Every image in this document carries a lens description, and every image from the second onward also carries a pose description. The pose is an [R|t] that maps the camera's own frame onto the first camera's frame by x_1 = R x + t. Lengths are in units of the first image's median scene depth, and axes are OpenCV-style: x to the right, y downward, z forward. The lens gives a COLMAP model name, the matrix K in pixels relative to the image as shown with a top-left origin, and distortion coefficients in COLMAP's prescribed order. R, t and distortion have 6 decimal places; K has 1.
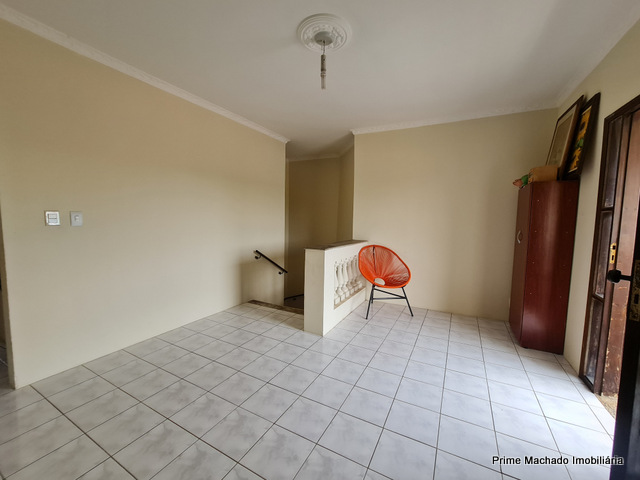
lens RADIAL K [[262.5, 0, 323.2], [0, 262.5, 238.1], [0, 0, 1]] dist [-0.003563, 0.001150]
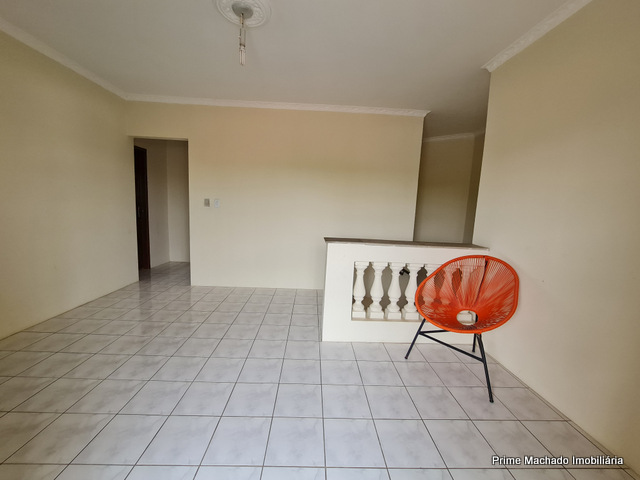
lens RADIAL K [[262.5, 0, 322.7], [0, 262.5, 243.7], [0, 0, 1]] dist [-0.003563, 0.001150]
pose [[0.497079, 0.124762, -0.858689, 0.560195], [-0.100796, 0.991212, 0.085668, -0.017222], [0.861831, 0.043968, 0.505286, 0.434505]]
